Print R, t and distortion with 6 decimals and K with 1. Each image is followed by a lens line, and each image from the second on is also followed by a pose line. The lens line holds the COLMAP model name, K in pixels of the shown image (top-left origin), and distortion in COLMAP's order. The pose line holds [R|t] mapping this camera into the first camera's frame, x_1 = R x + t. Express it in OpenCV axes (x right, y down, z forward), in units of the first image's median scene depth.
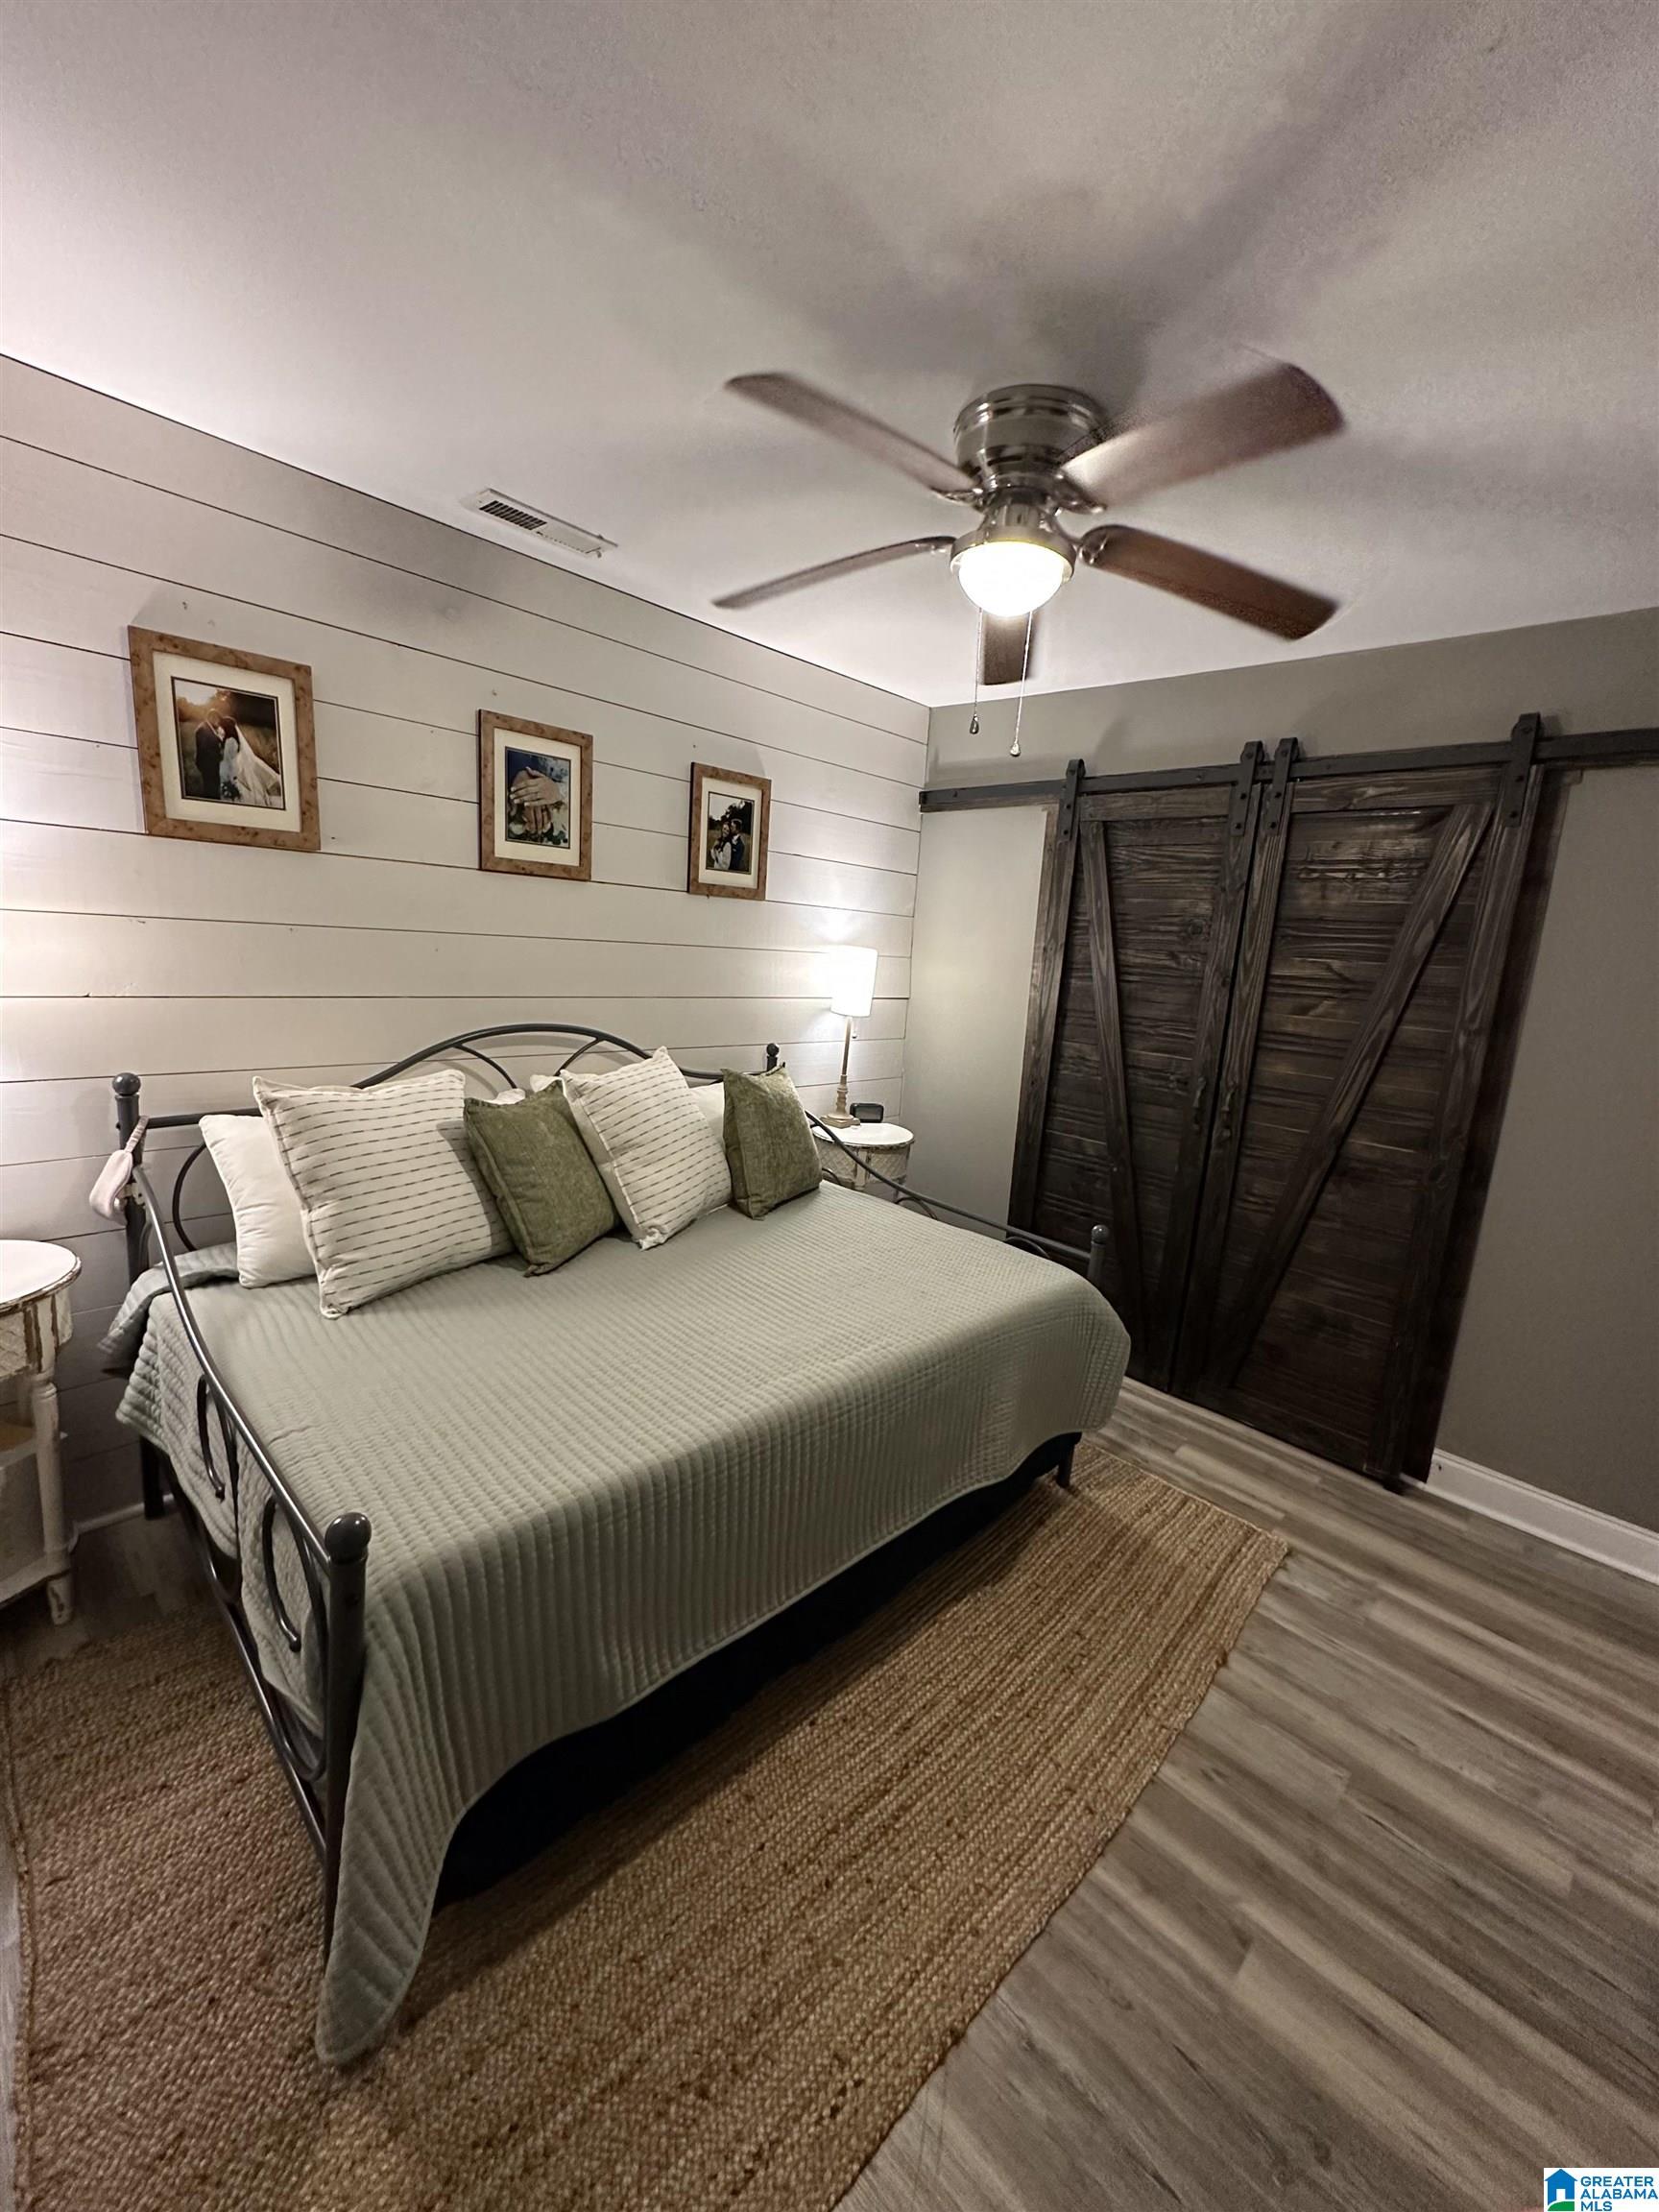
lens RADIAL K [[879.7, 0, 835.1], [0, 879.7, 1101.7], [0, 0, 1]] dist [-0.000671, 0.000781]
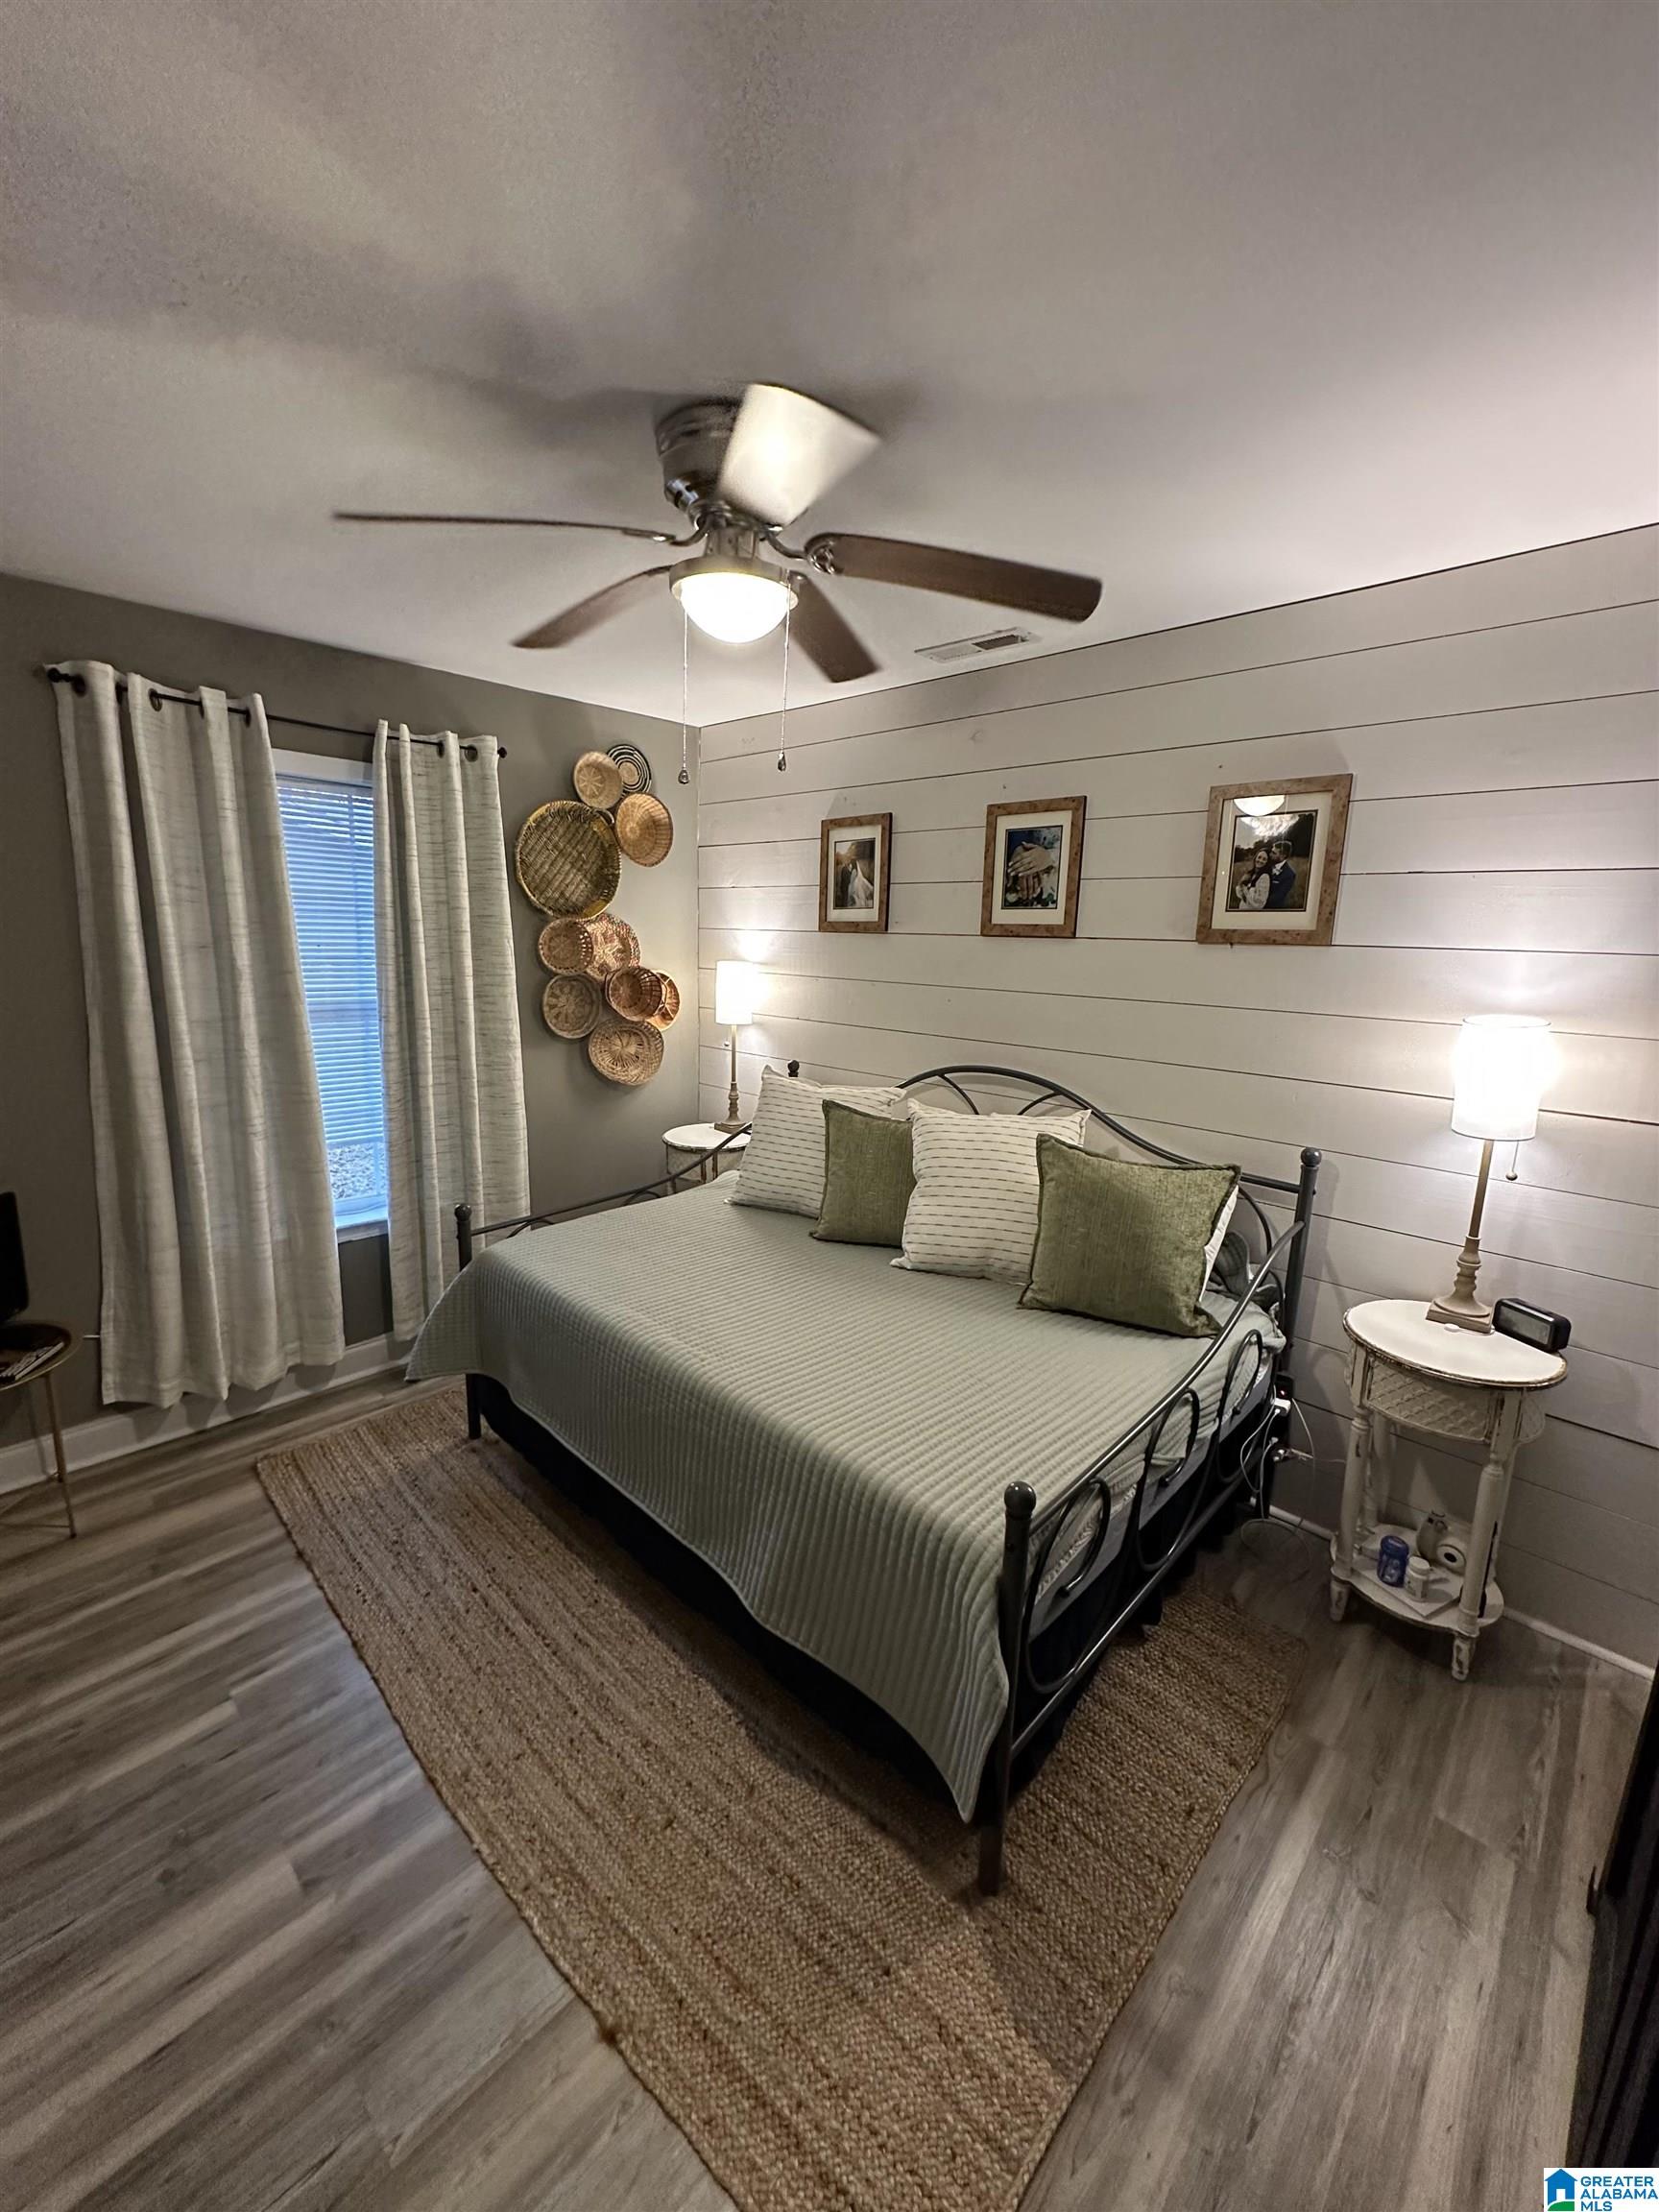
lens RADIAL K [[879.7, 0, 832.2], [0, 879.7, 1110.9], [0, 0, 1]] dist [-0.000671, 0.000781]
pose [[0.018069, 0.127991, -0.991611, 0.809045], [-0.212618, 0.969581, 0.121273, -0.131673], [0.976968, 0.208643, 0.044733, 0.785703]]
